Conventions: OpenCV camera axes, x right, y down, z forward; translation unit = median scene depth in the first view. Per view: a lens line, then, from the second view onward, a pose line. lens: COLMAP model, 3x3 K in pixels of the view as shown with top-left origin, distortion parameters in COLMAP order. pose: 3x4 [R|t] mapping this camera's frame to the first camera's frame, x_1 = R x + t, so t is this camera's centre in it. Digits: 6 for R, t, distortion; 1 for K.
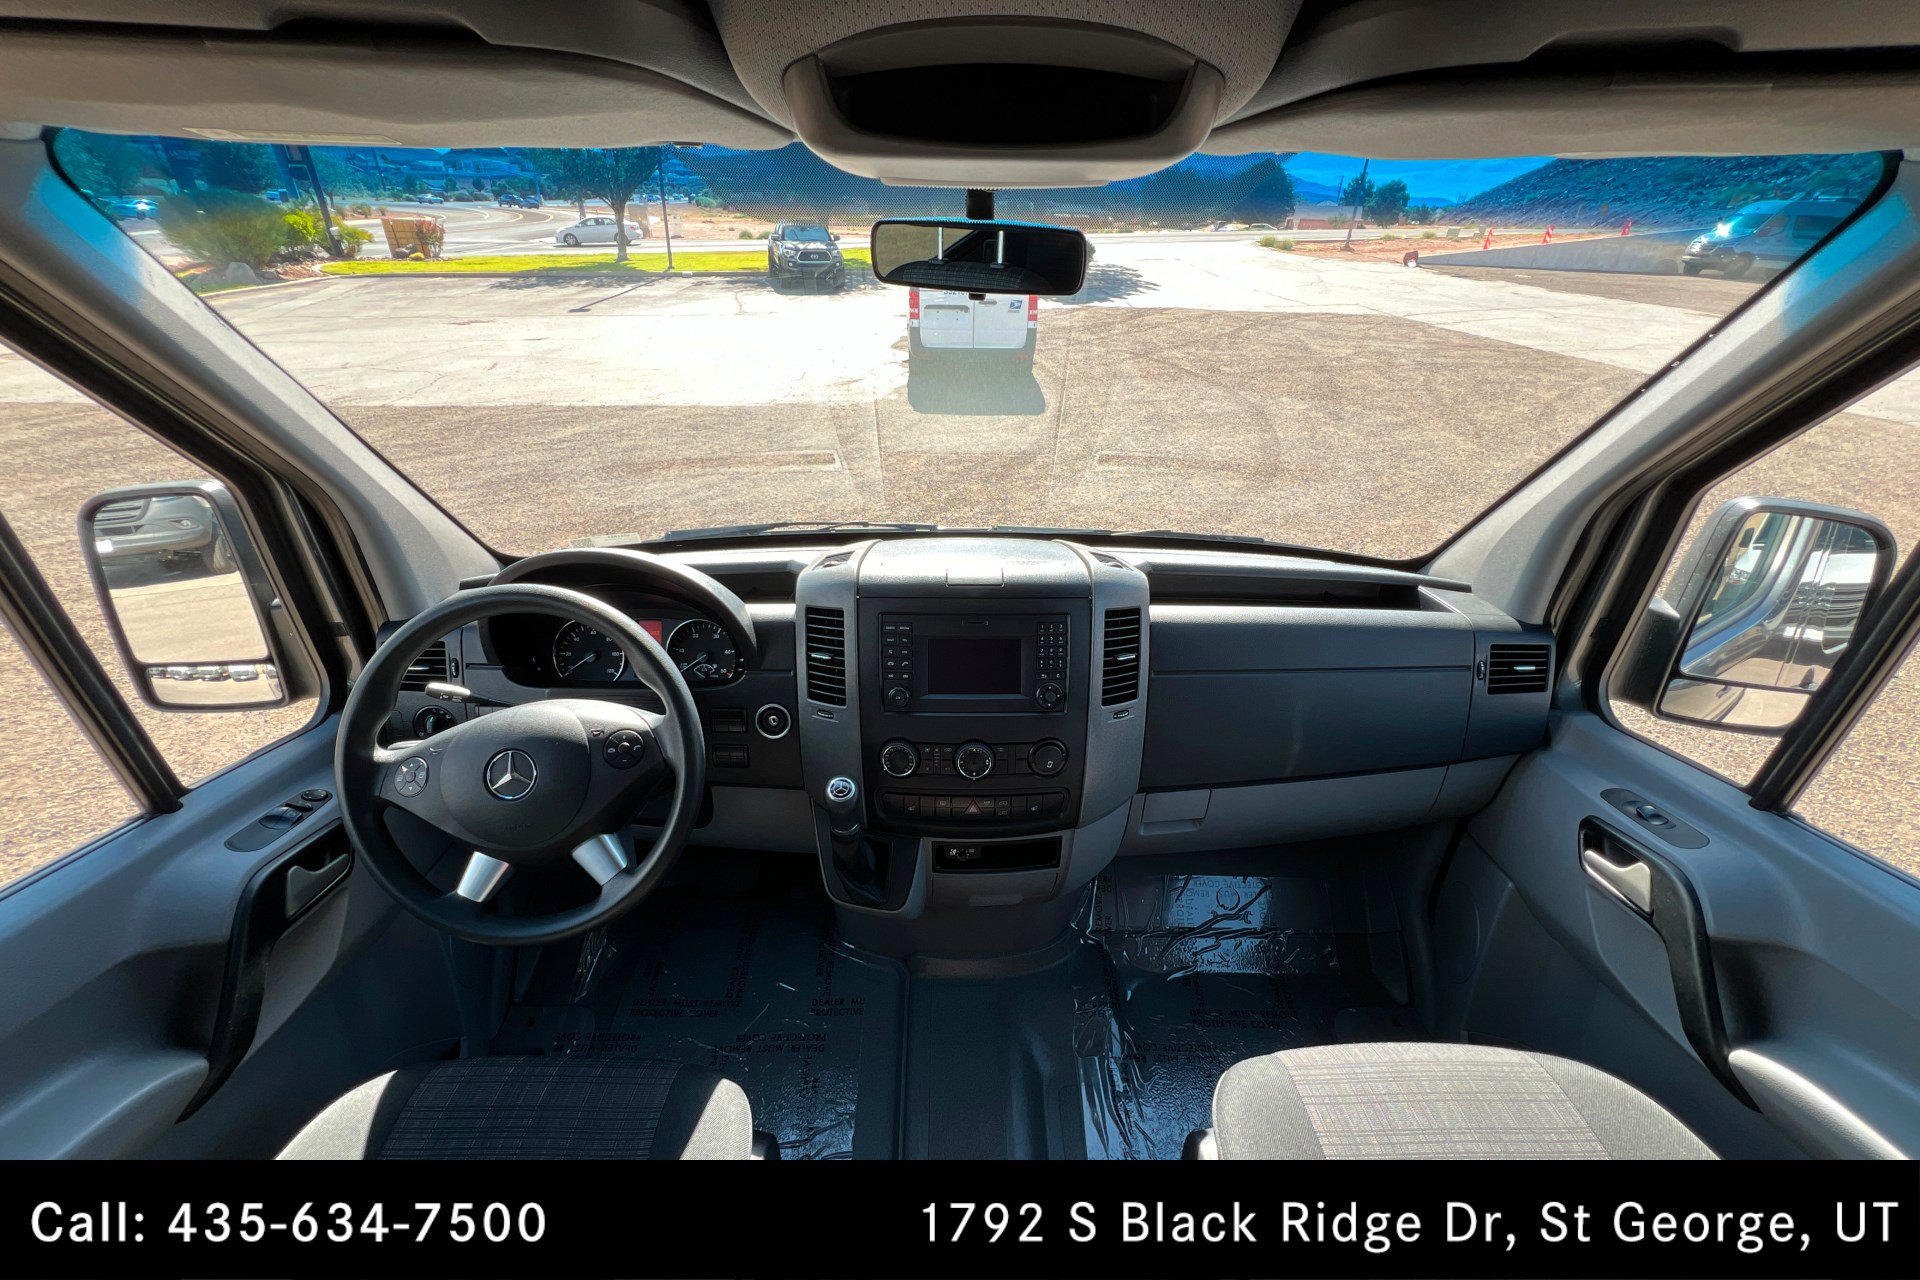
lens RADIAL K [[767.9, 0, 960.0], [0, 767.9, 640.0], [0, 0, 1]] dist [-0.001389, 0.000149]
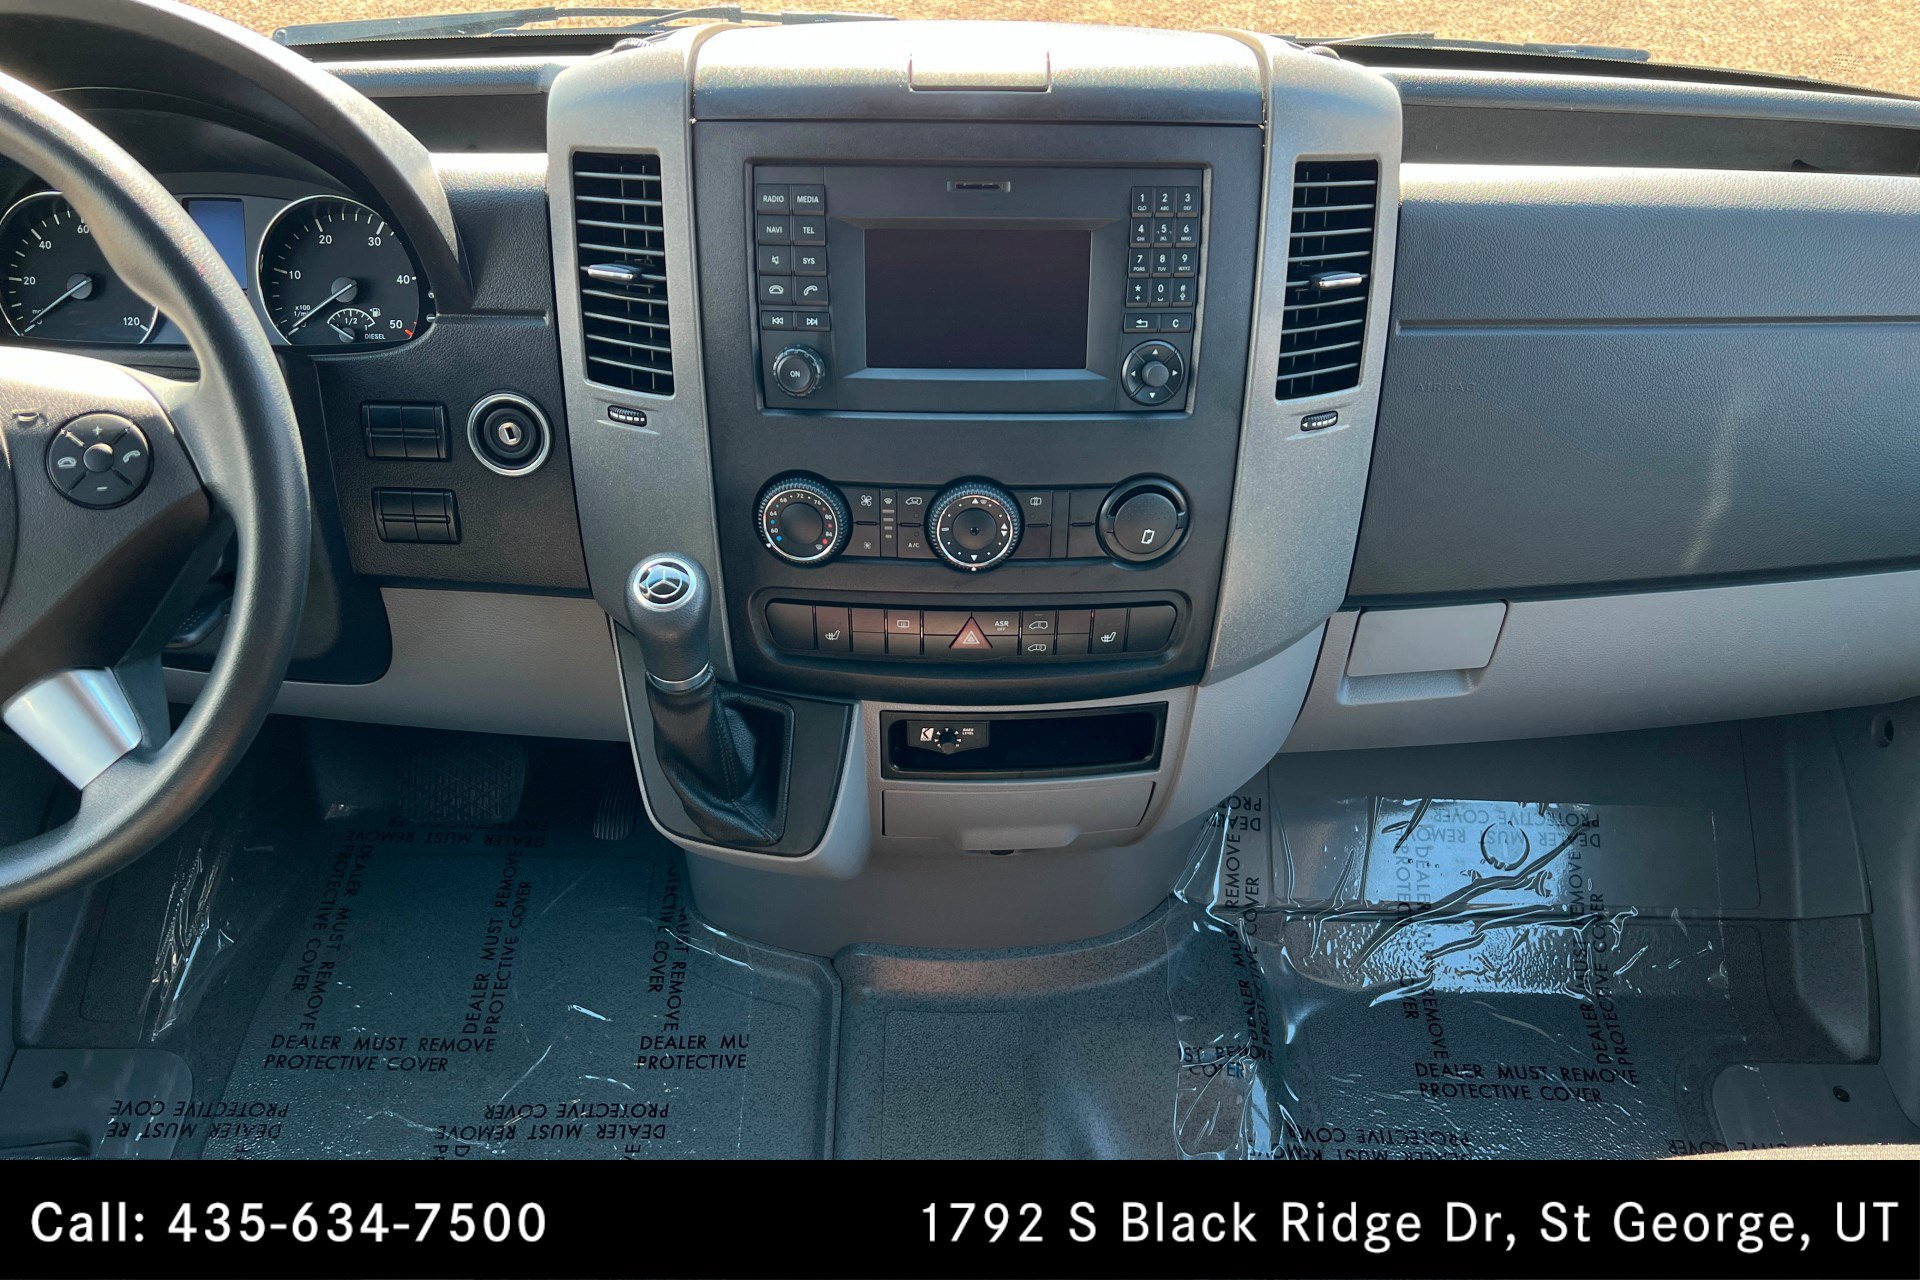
lens RADIAL K [[1420.6, 0, 960.0], [0, 1420.6, 640.0], [0, 0, 1]] dist [0.066360, -0.082117]
pose [[0.999970, 0.007695, 0.000951, 0.009905], [-0.007744, 0.985157, 0.171482, 0.080600], [0.000383, -0.171484, 0.985187, 0.191083]]
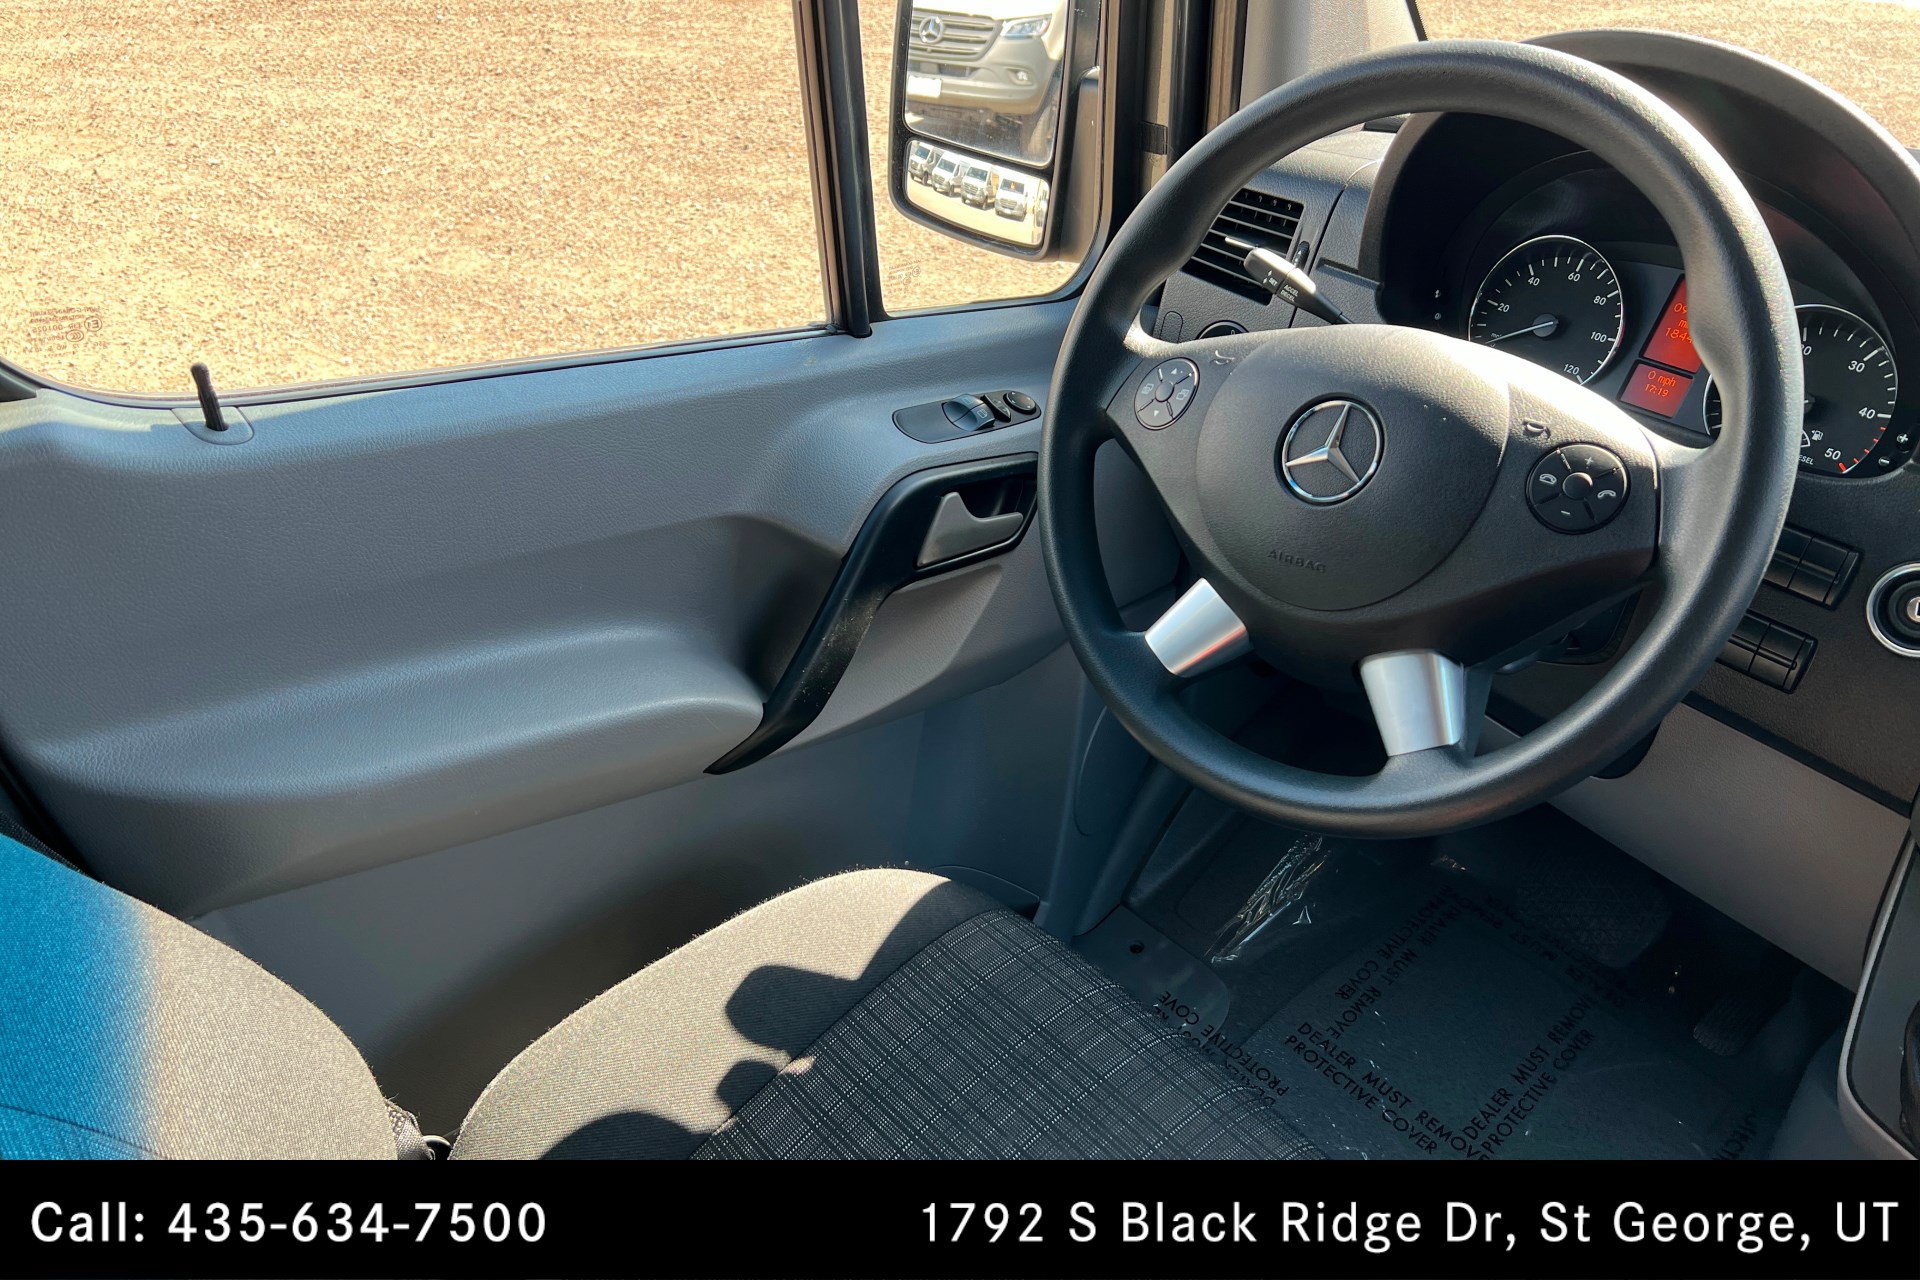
lens RADIAL K [[1433.1, 0, 957.6], [0, 1433.1, 670.8], [0, 0, 1]] dist [-0.002523, -0.006455]
pose [[0.657901, 0.427841, -0.619773, -0.107555], [-0.344635, 0.902769, 0.257363, 0.116488], [0.669622, 0.044276, 0.741381, 0.164129]]
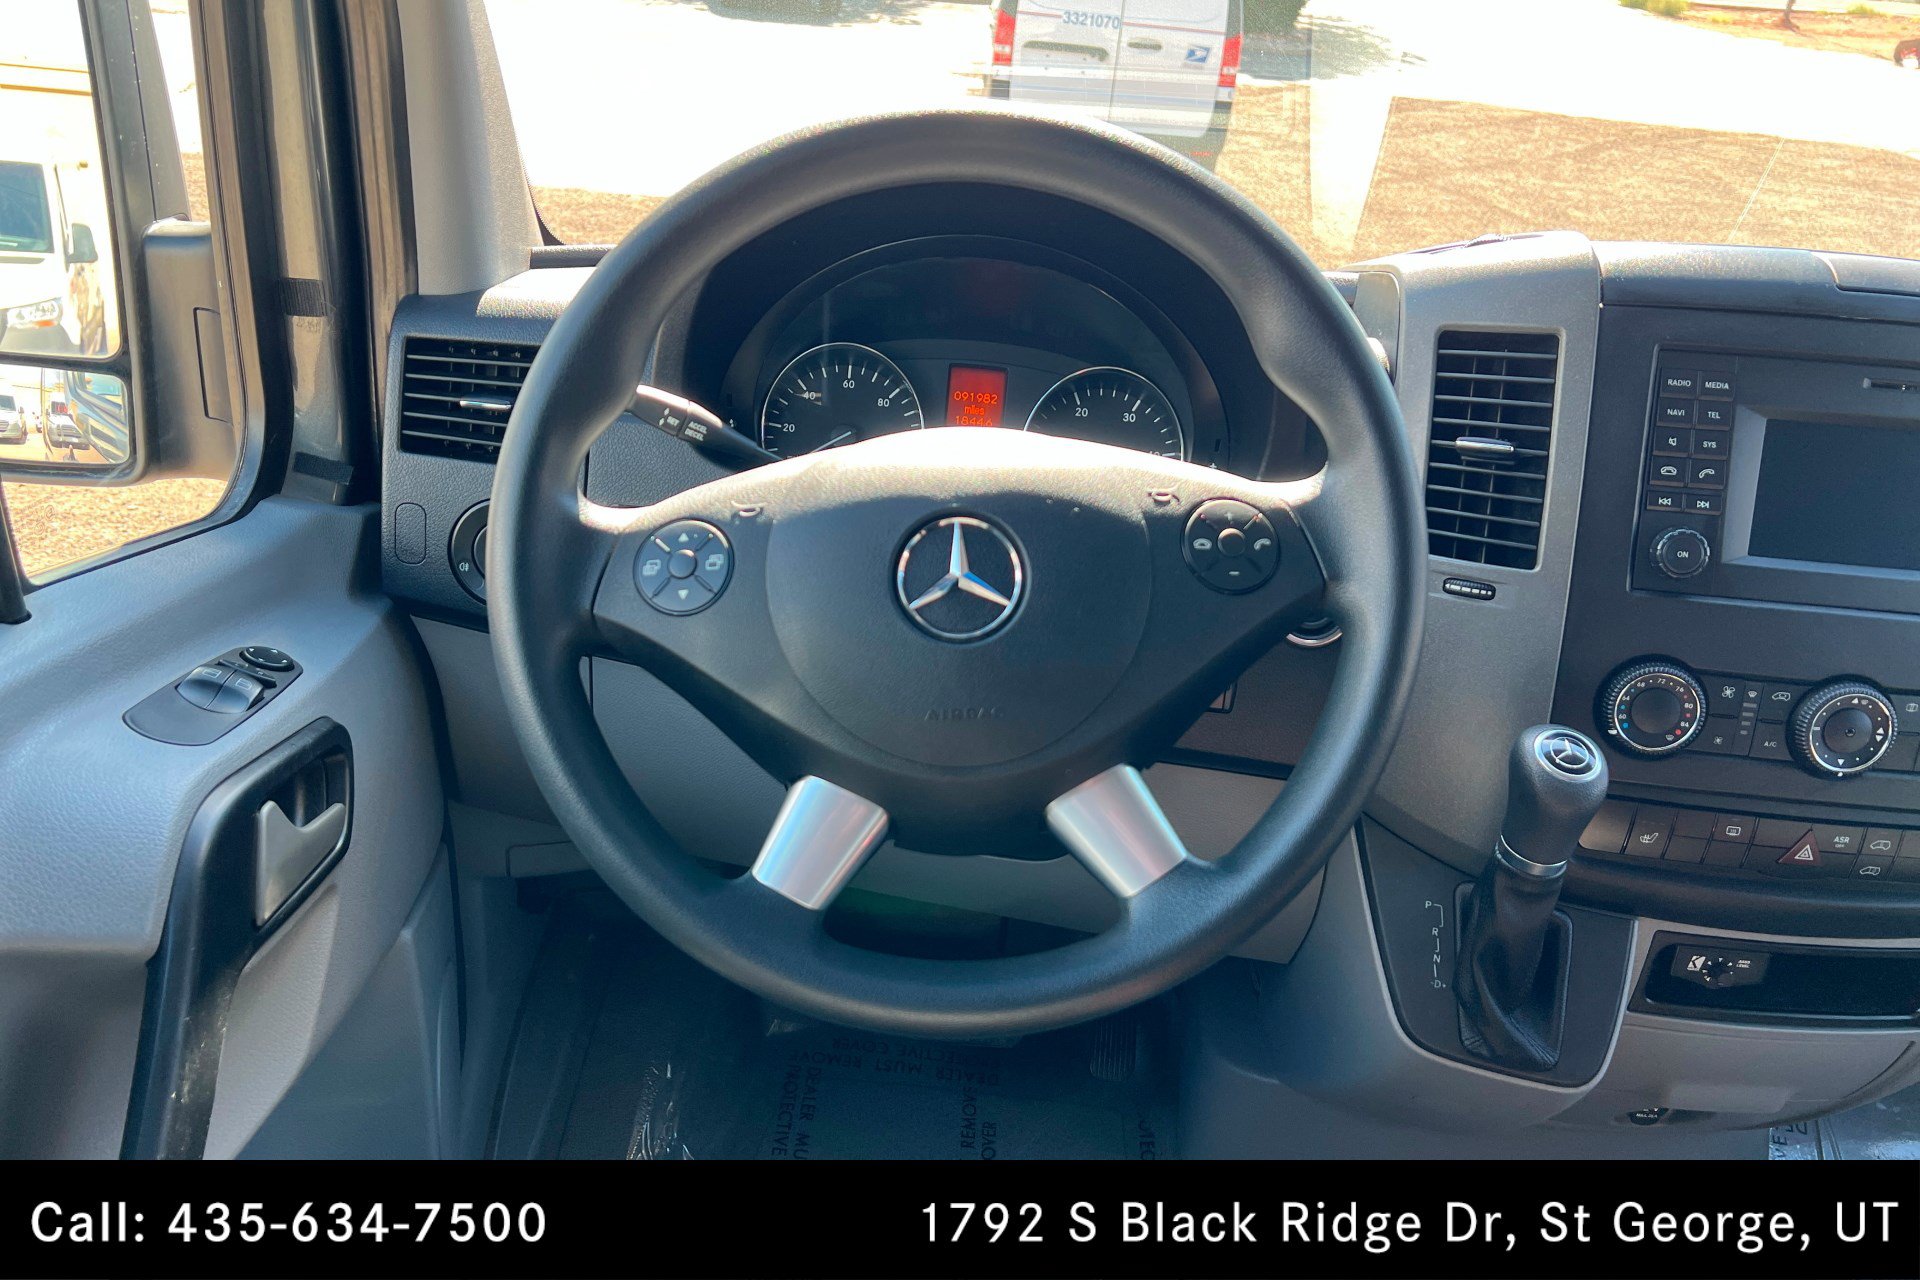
lens RADIAL K [[1428.9, 0, 888.4], [0, 1428.9, 641.4], [0, 0, 1]] dist [0.011455, 0.003681]
pose [[0.996000, 0.088881, -0.009229, -0.472740], [-0.089272, 0.994252, -0.059100, 0.196271], [0.003923, 0.059687, 0.998209, 0.221487]]
